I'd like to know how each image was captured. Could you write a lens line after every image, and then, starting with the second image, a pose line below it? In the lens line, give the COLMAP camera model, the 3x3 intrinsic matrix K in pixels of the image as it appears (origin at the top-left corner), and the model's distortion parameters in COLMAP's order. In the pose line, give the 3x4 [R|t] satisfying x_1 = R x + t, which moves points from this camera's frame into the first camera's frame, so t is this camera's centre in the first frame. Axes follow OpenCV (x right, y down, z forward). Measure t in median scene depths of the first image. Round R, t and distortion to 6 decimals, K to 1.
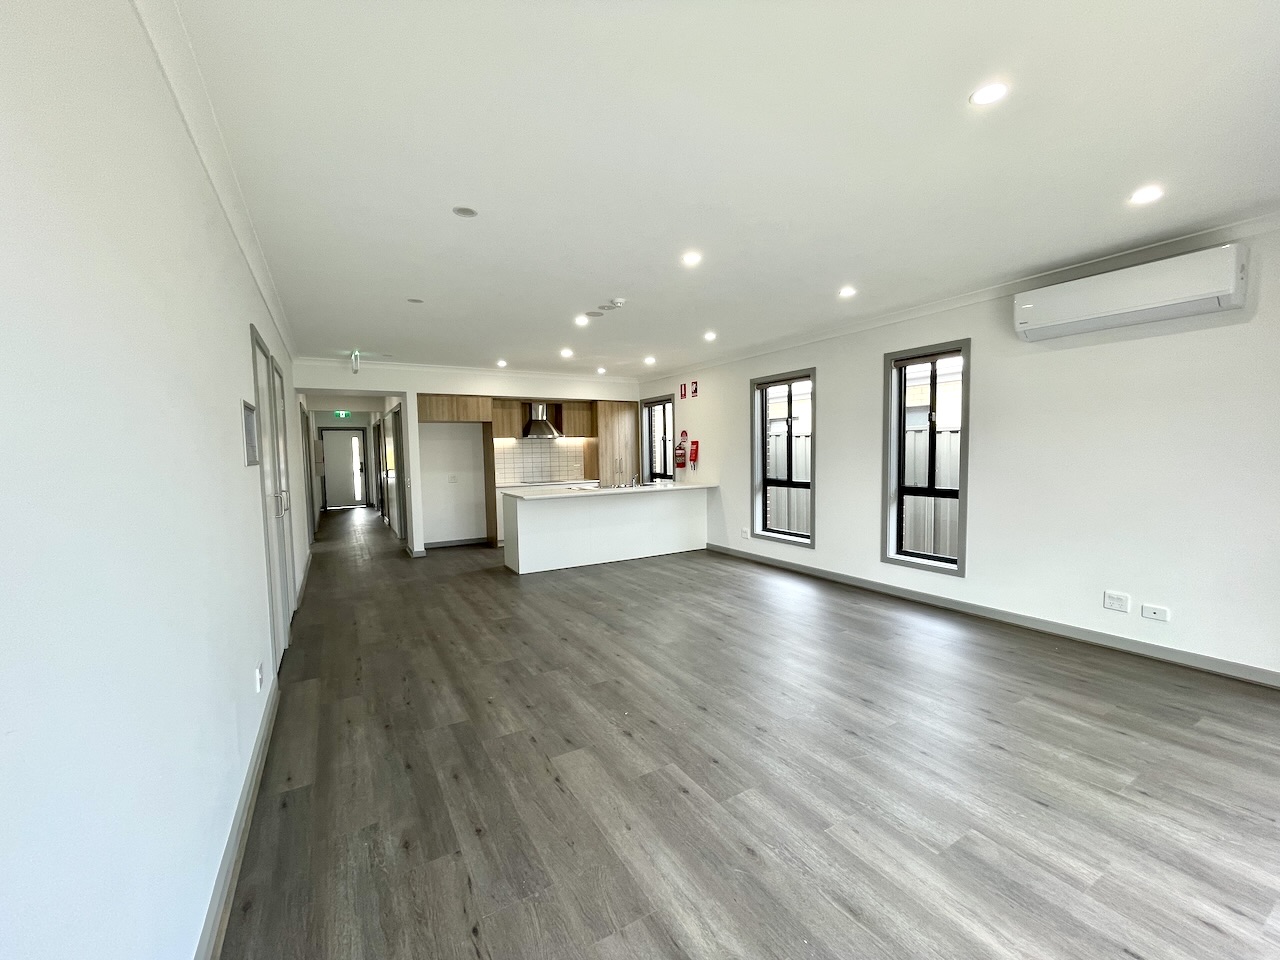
lens RADIAL K [[517.0, 0, 643.4], [0, 517.0, 483.3], [0, 0, 1]] dist [-0.008832, 0.000016]
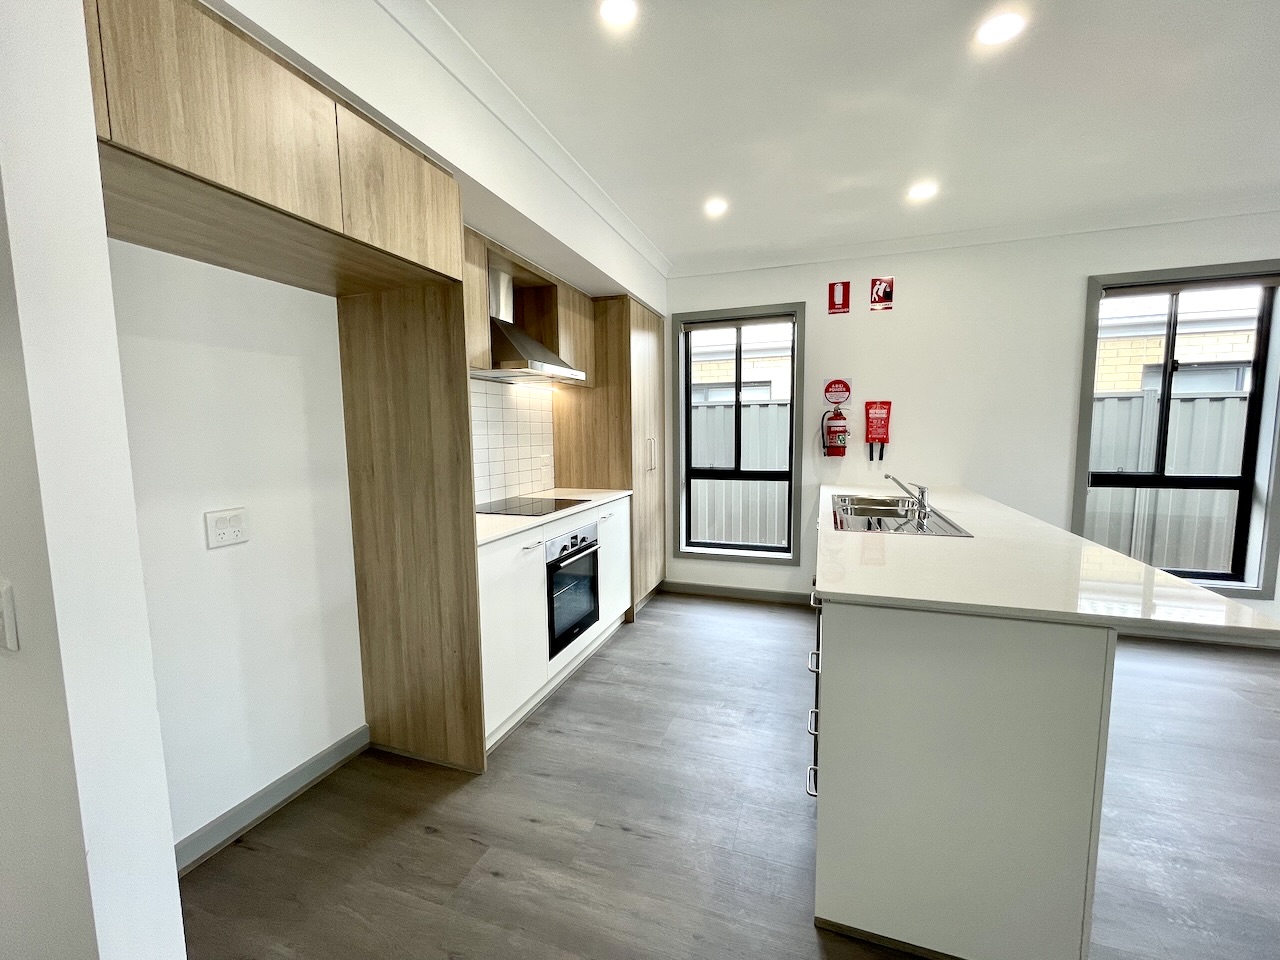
lens RADIAL K [[547.1, 0, 640.0], [0, 547.1, 480.0], [0, 0, 1]] dist [0.025783, -0.000002]
pose [[0.754521, -0.051116, 0.654282, -0.409980], [0.036613, 0.998688, 0.035799, -0.032927], [-0.655253, -0.003056, 0.755403, 0.736384]]
